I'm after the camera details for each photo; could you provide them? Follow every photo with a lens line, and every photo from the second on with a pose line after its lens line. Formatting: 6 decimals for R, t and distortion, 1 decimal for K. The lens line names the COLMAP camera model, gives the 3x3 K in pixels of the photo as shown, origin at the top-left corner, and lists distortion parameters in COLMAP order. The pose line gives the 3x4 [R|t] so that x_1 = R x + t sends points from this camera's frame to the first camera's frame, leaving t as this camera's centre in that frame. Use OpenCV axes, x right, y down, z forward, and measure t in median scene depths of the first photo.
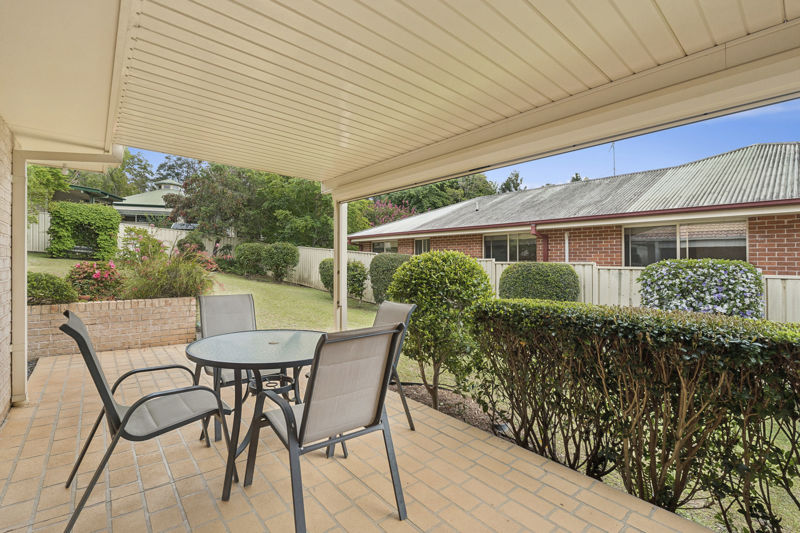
lens RADIAL K [[353.2, 0, 397.3], [0, 353.2, 268.1], [0, 0, 1]] dist [-0.004121, -0.000135]
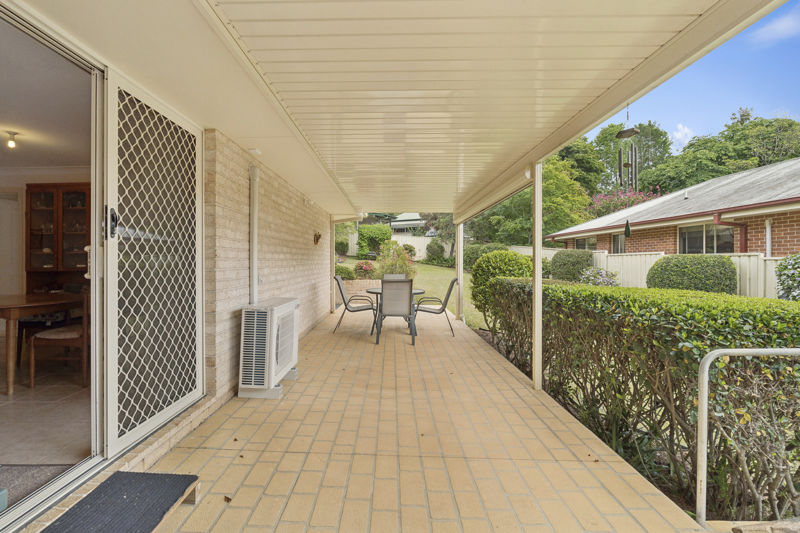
lens RADIAL K [[353.2, 0, 397.3], [0, 353.2, 268.1], [0, 0, 1]] dist [-0.004121, -0.000135]
pose [[0.771306, -0.002982, -0.636457, 0.306938], [0.006625, 0.999972, 0.003344, 0.010006], [0.636430, -0.006795, 0.771305, -0.231741]]
